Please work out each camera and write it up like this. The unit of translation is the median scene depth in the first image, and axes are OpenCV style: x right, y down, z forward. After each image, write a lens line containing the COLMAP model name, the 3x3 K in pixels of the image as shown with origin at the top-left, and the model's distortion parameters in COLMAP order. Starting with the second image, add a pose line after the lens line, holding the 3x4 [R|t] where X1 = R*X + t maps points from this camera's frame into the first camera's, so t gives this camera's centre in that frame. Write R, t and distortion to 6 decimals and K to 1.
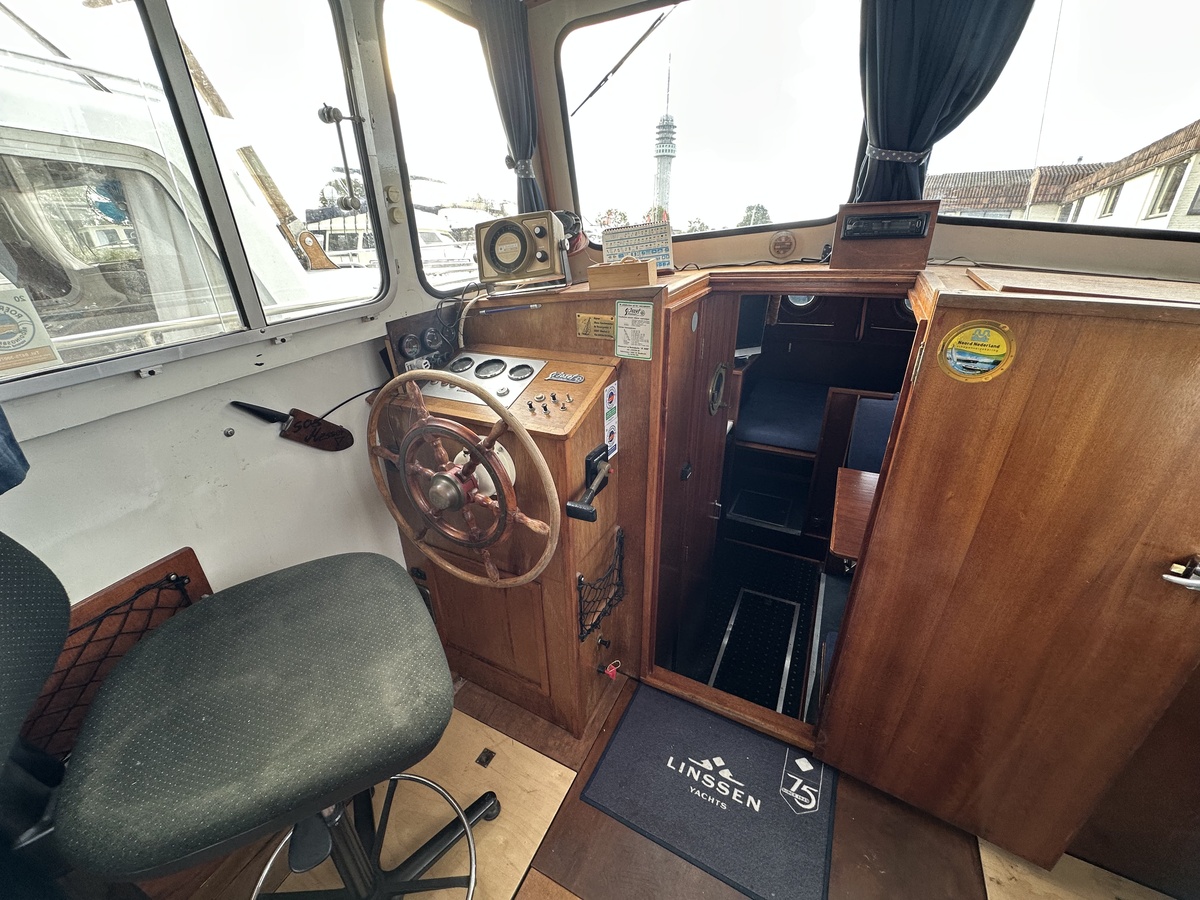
lens RADIAL K [[477.2, 0, 600.9], [0, 477.2, 450.0], [0, 0, 1]] dist [-0.003927, 0.000562]
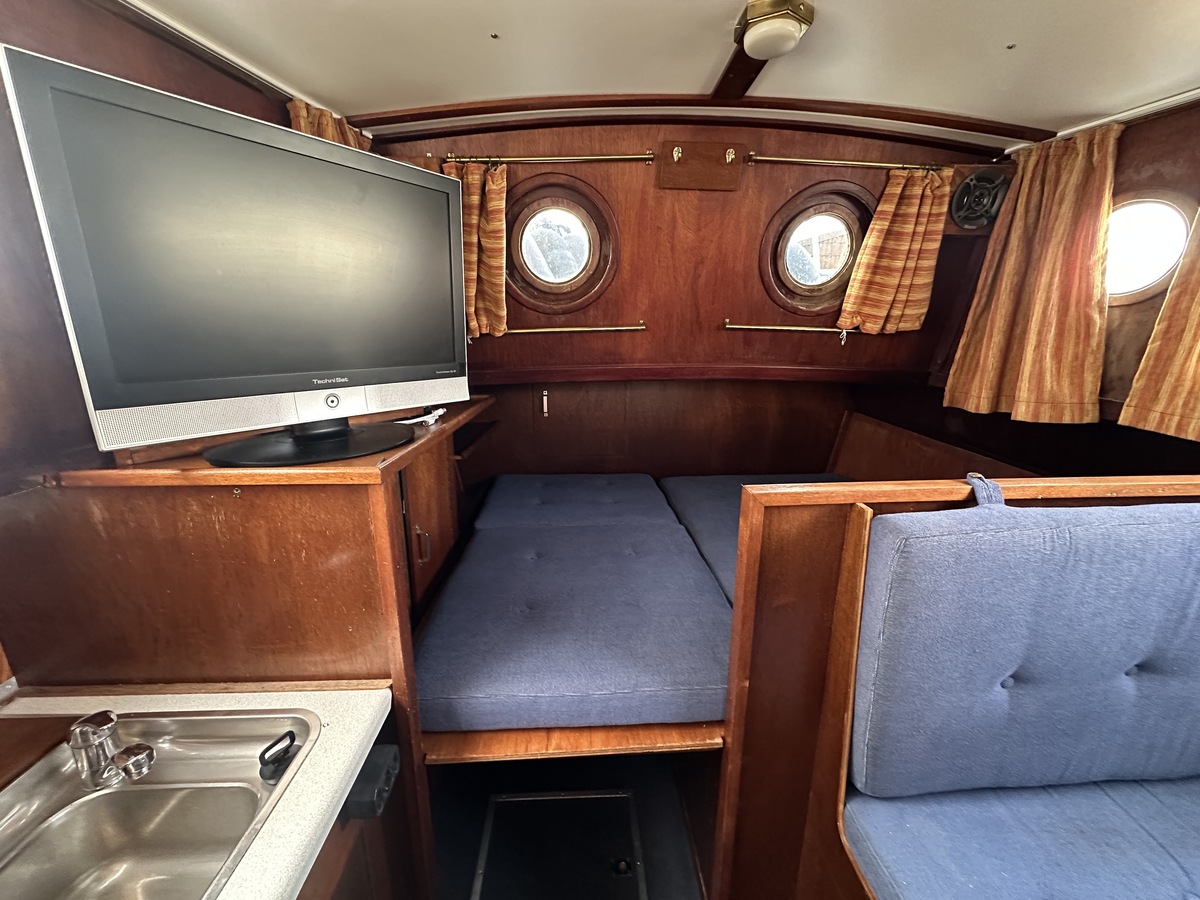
lens RADIAL K [[477.2, 0, 600.9], [0, 477.2, 450.0], [0, 0, 1]] dist [-0.003927, 0.000562]
pose [[0.867884, -0.101482, 0.486291, 0.706336], [0.197446, 0.968736, -0.150221, -0.305591], [-0.455842, 0.226391, 0.860787, 1.952213]]
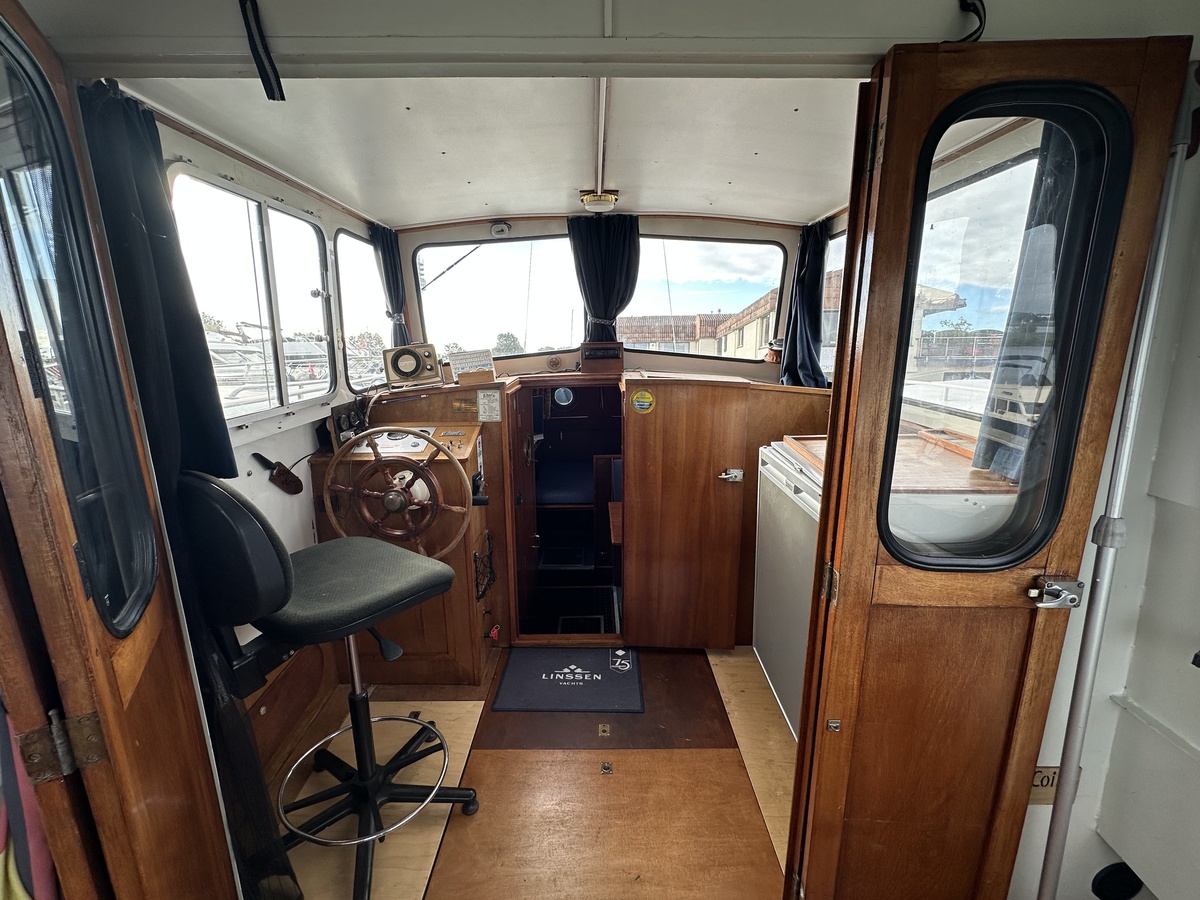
lens RADIAL K [[477.2, 0, 600.9], [0, 477.2, 450.0], [0, 0, 1]] dist [-0.003927, 0.000562]
pose [[0.889705, -0.082991, 0.448928, -0.358078], [0.184937, 0.964561, -0.188203, 0.310175], [-0.417400, 0.250469, 0.873523, -0.670401]]
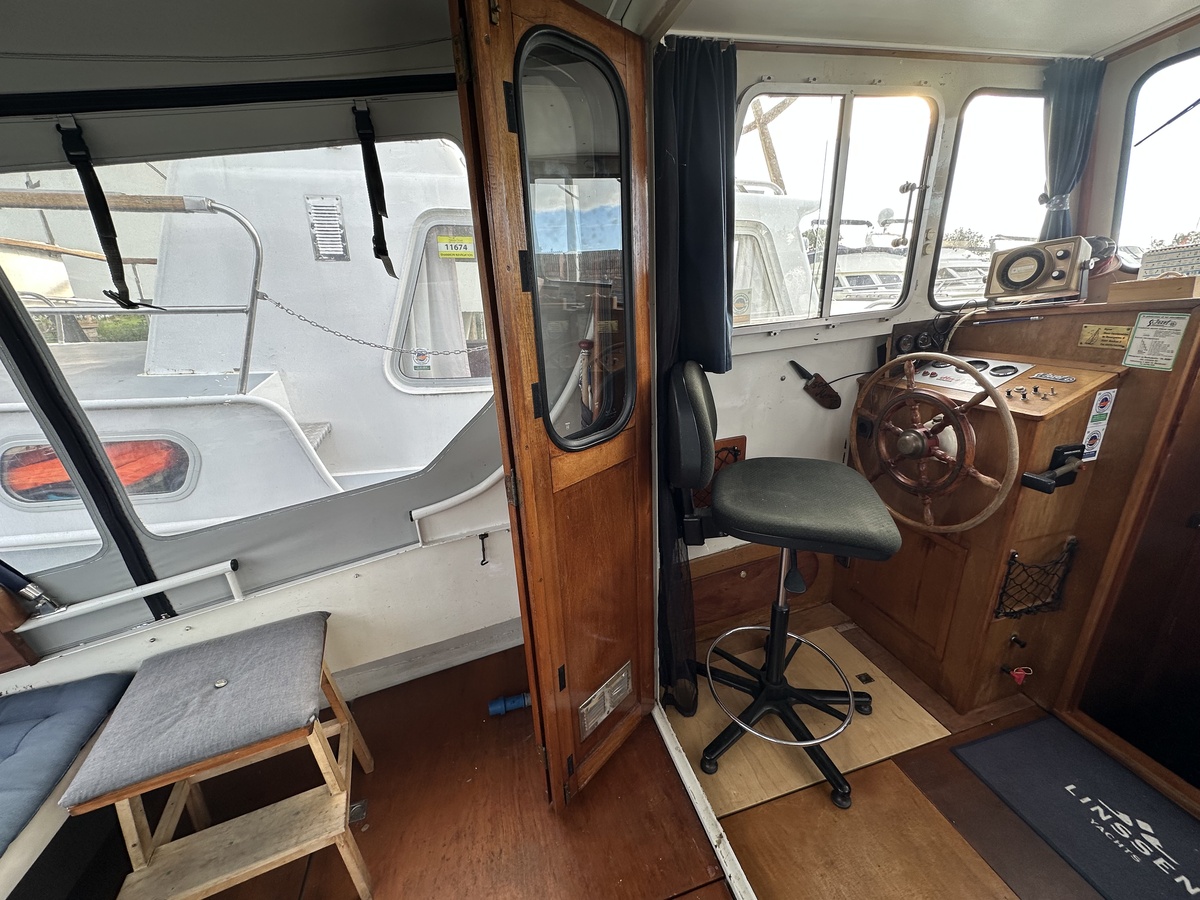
lens RADIAL K [[477.2, 0, 600.9], [0, 477.2, 450.0], [0, 0, 1]] dist [-0.003927, 0.000562]
pose [[0.675588, 0.222915, -0.702773, 0.031580], [-0.279921, 0.959377, 0.035216, 0.264164], [0.682074, 0.172930, 0.710542, -0.491890]]
